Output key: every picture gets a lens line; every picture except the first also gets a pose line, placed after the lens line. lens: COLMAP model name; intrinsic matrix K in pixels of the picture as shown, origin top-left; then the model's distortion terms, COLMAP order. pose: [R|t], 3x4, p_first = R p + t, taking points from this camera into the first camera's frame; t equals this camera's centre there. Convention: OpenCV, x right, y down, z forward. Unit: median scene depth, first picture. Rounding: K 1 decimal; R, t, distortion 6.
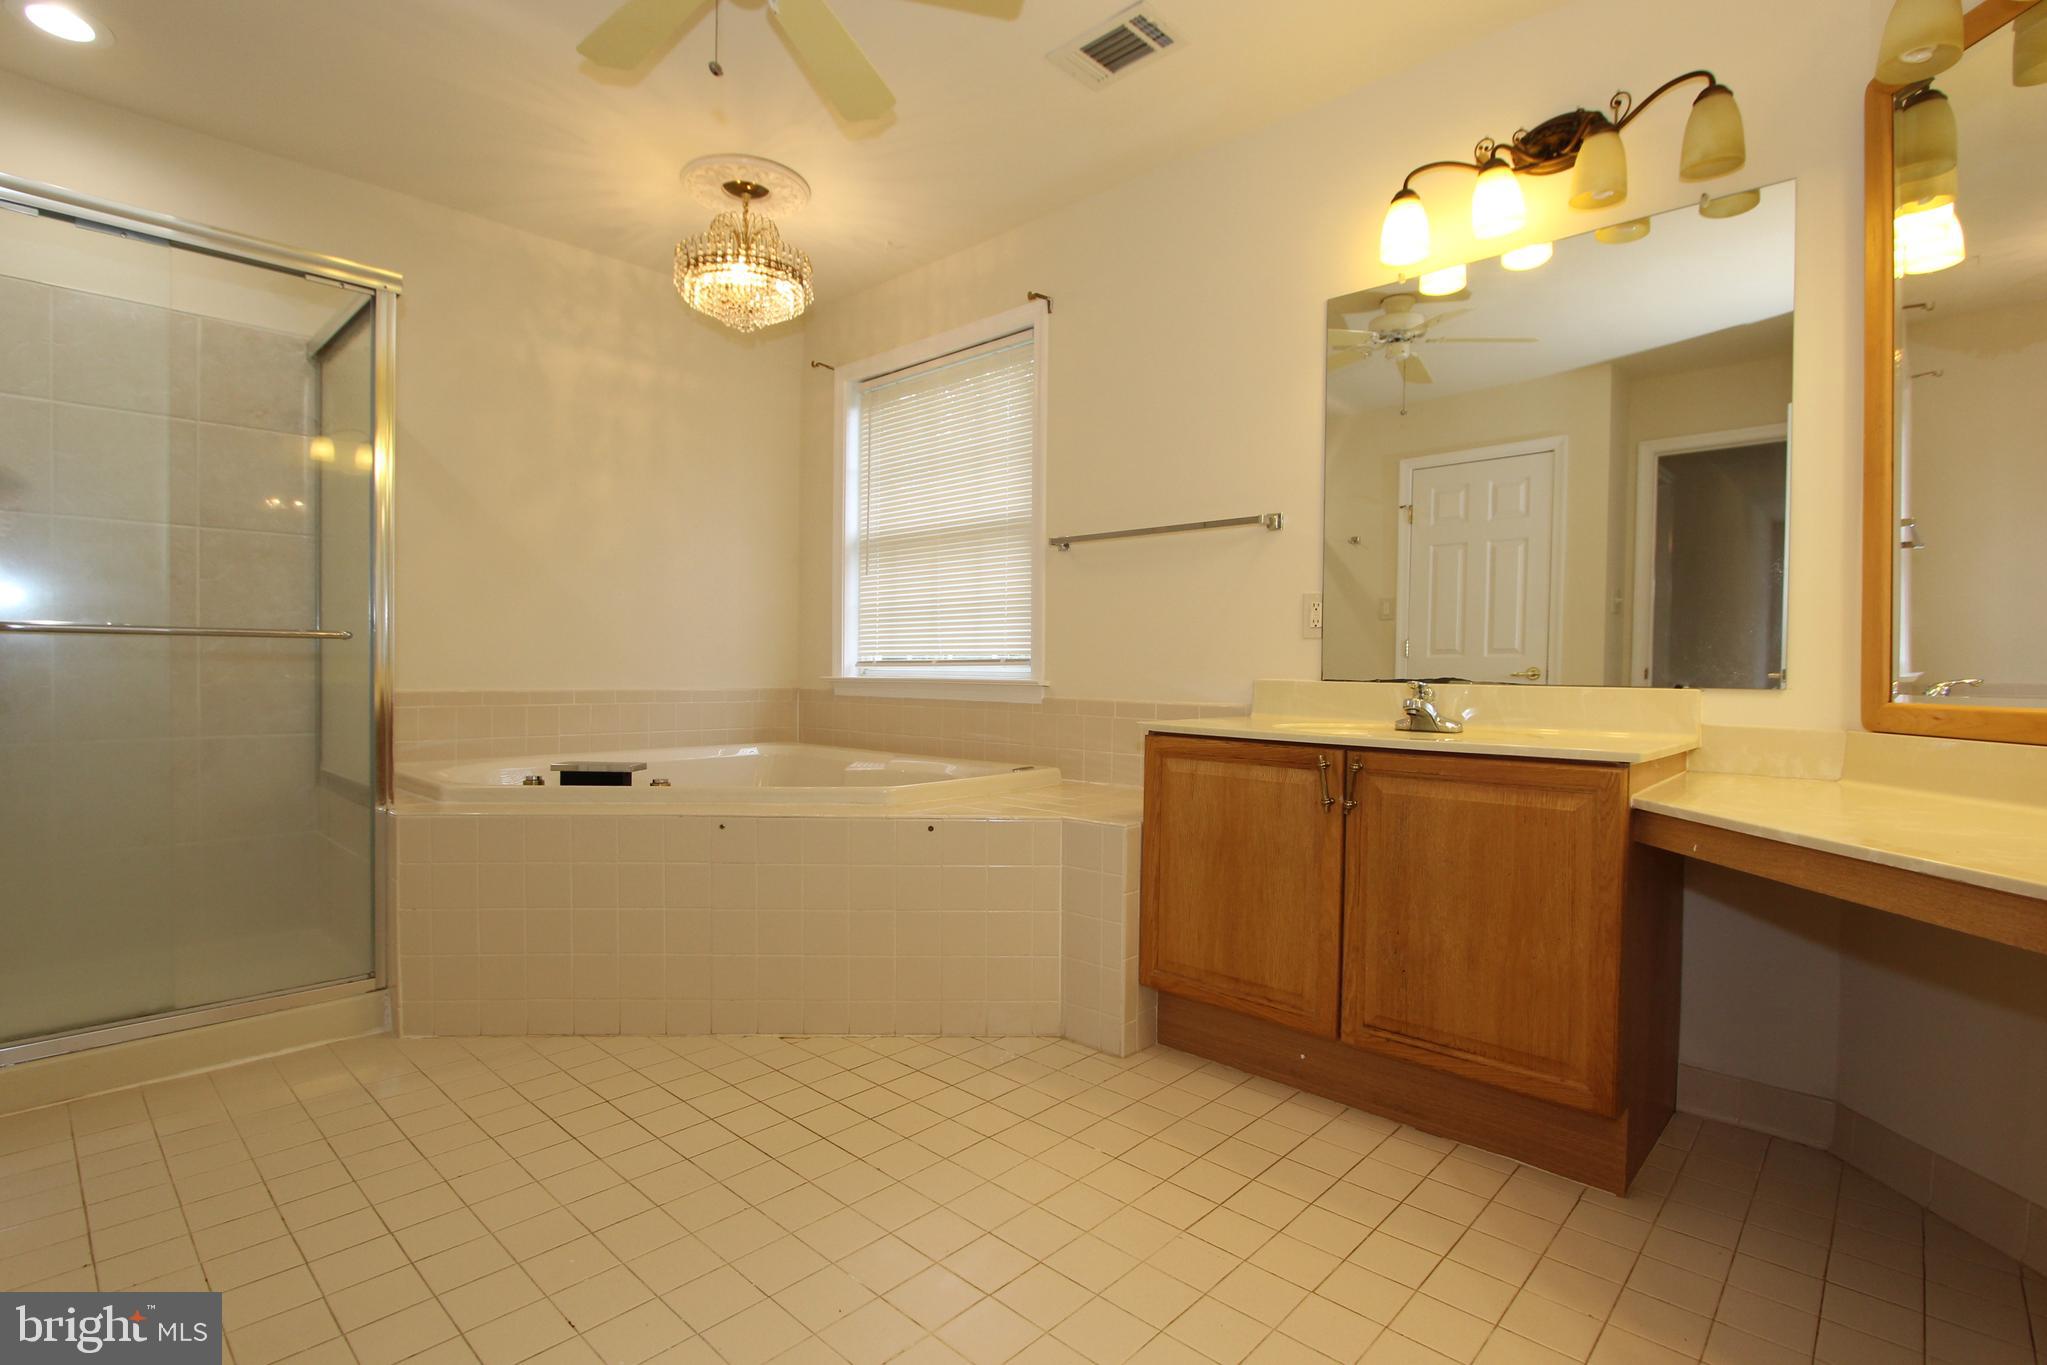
lens RADIAL K [[969.3, 0, 1023.2], [0, 969.3, 685.6], [0, 0, 1]] dist [-0.019268, 0.002110]
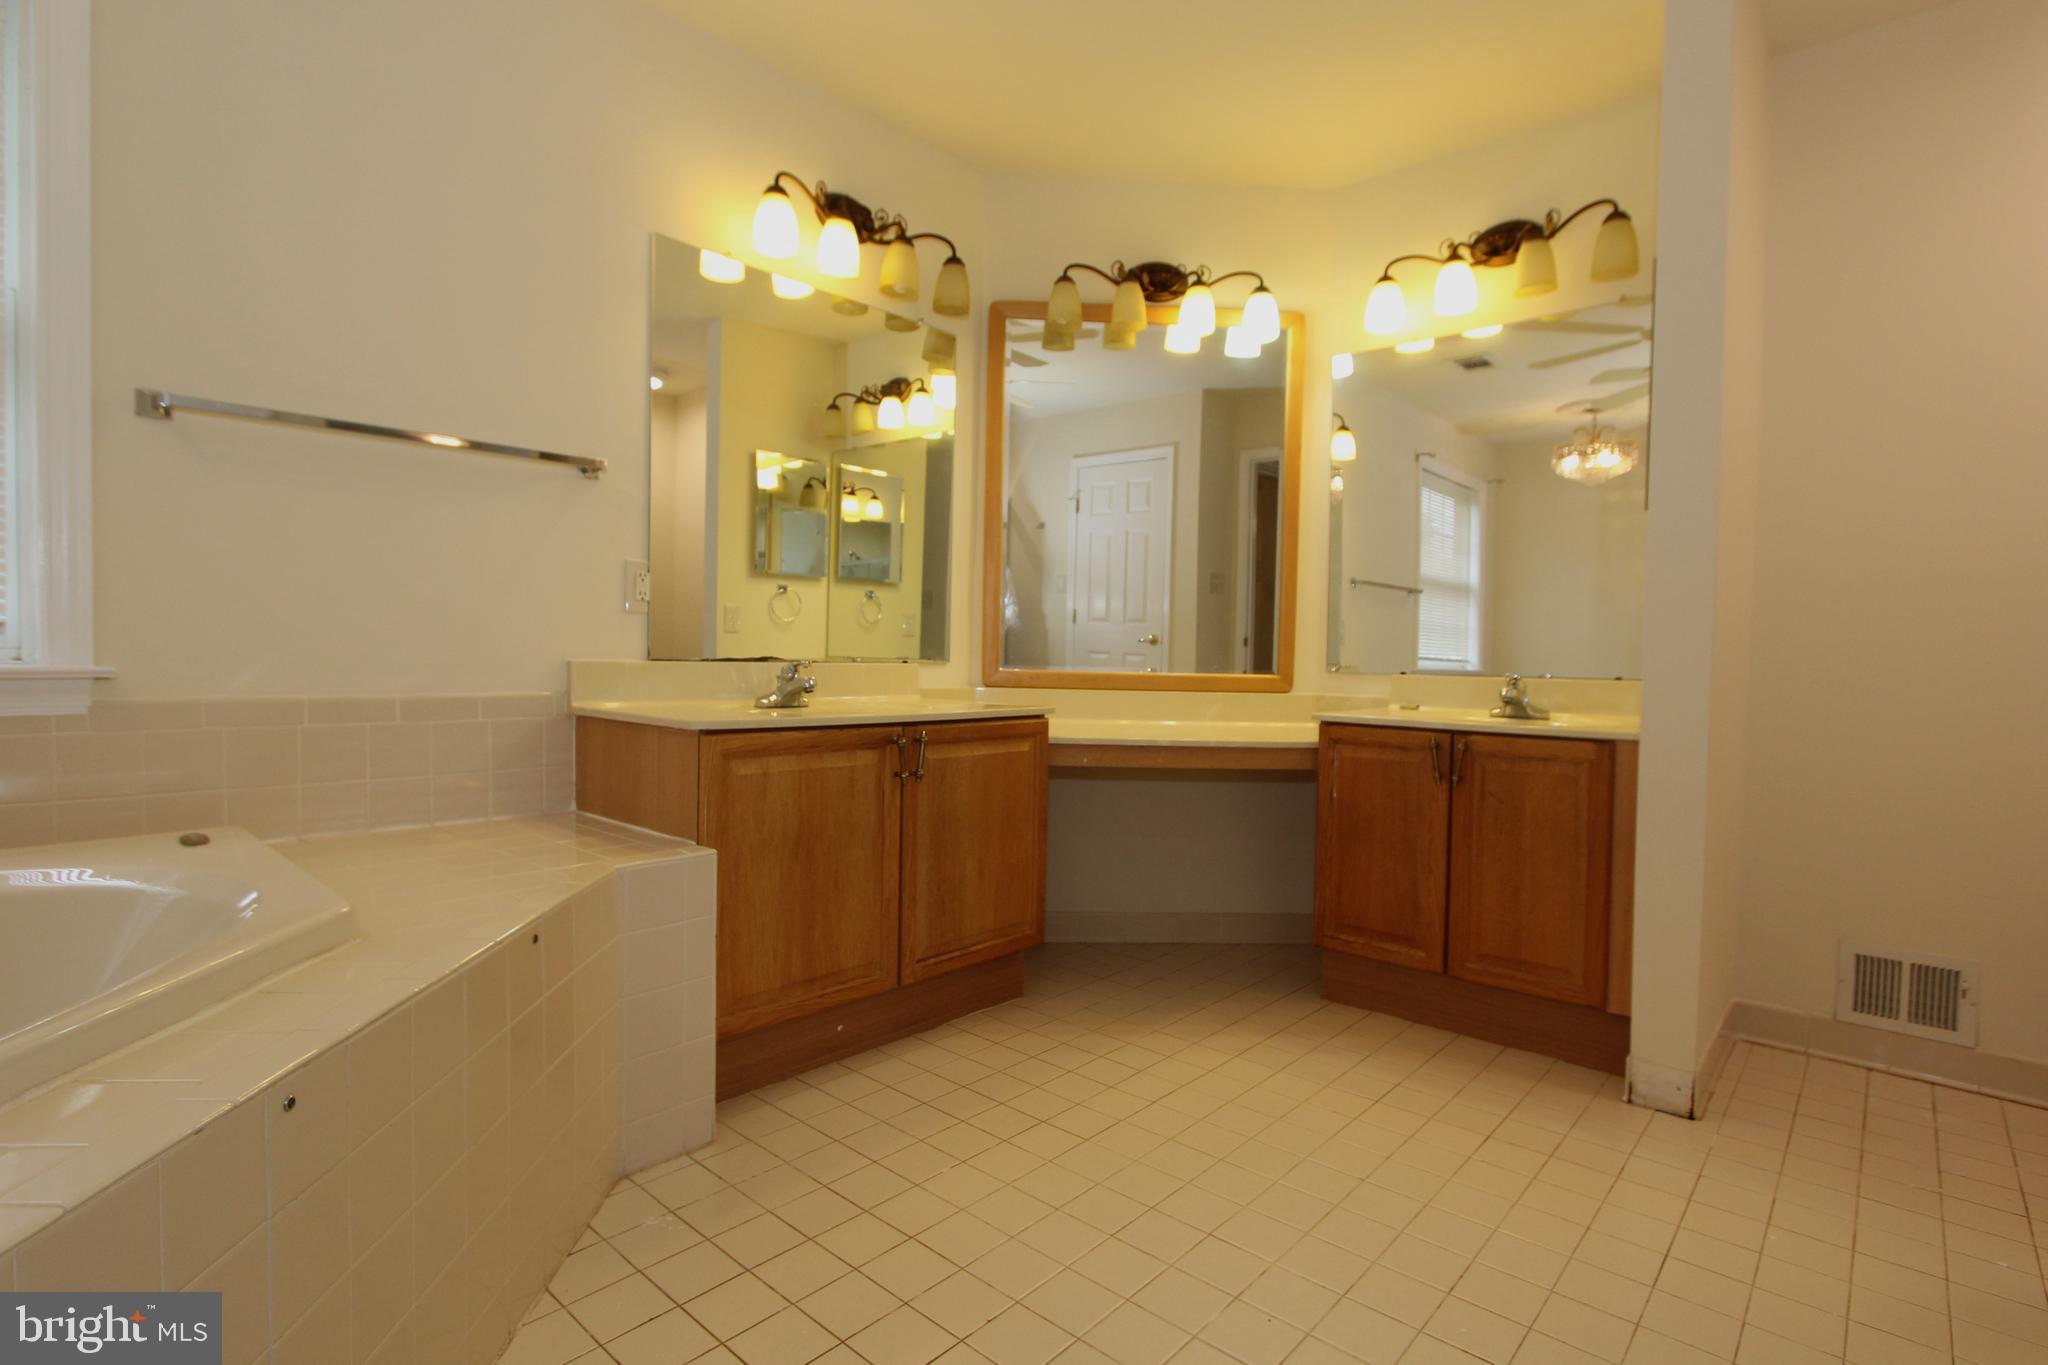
lens RADIAL K [[1001.8, 0, 1024.0], [0, 1001.8, 682.5], [0, 0, 1]] dist [-0.023825, 0.000179]
pose [[-0.020610, -0.046708, 0.998696, -0.598604], [-0.005774, 0.998897, 0.046598, -0.028555], [-0.999771, -0.004806, -0.020857, 0.645884]]
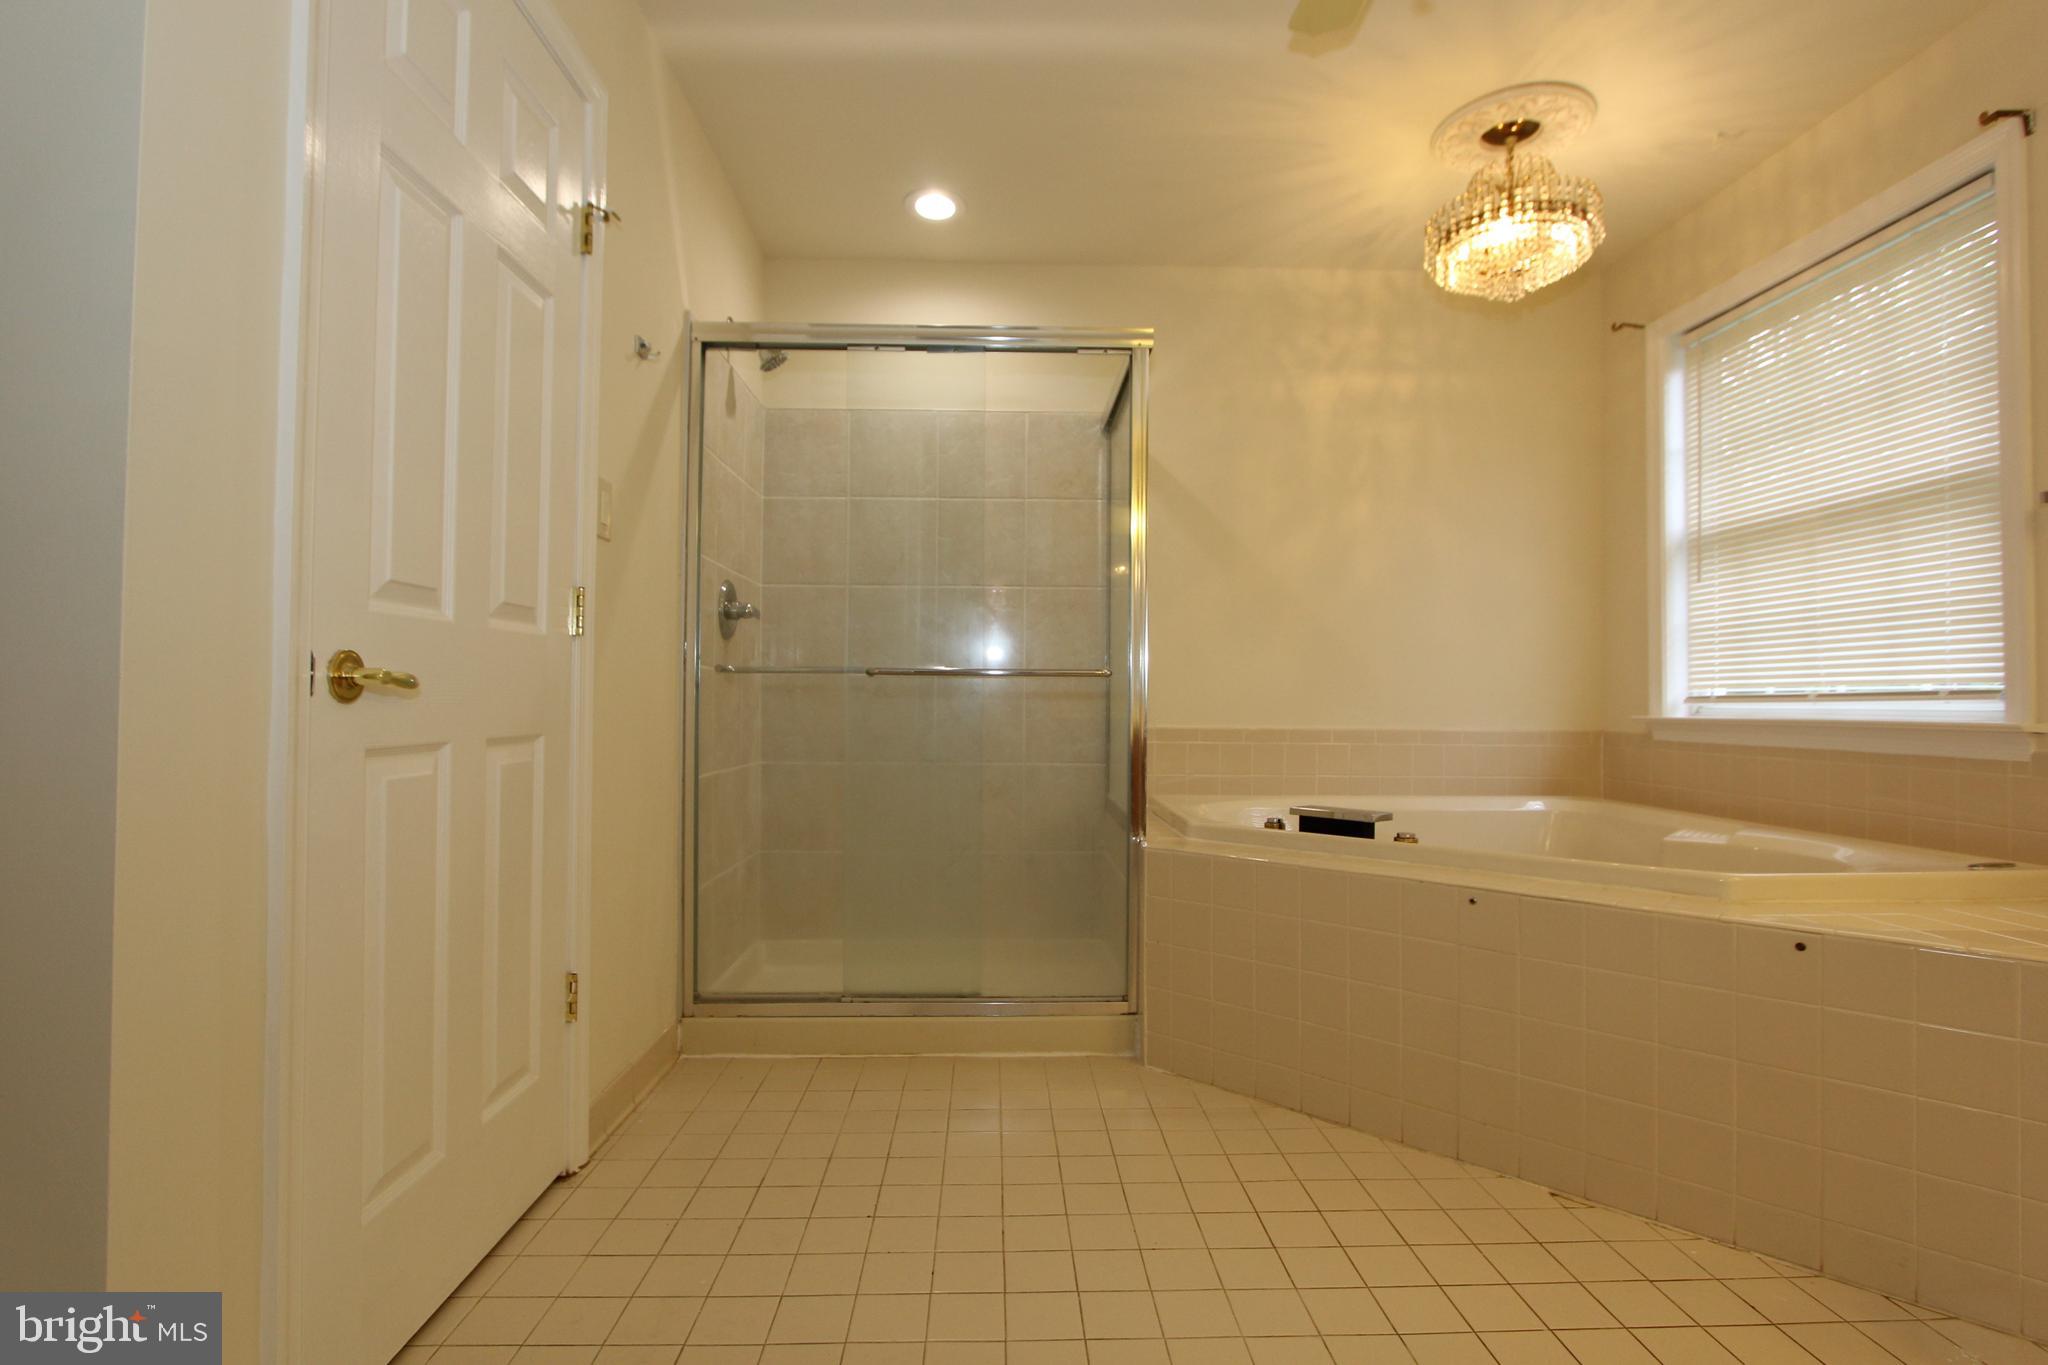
lens RADIAL K [[969.7, 0, 1023.7], [0, 969.7, 685.7], [0, 0, 1]] dist [-0.019268, 0.002110]
pose [[0.705146, -0.016737, -0.708865, -0.003092], [-0.012637, 0.999266, -0.036164, 0.000546], [0.708950, 0.034459, 0.704417, 0.133353]]
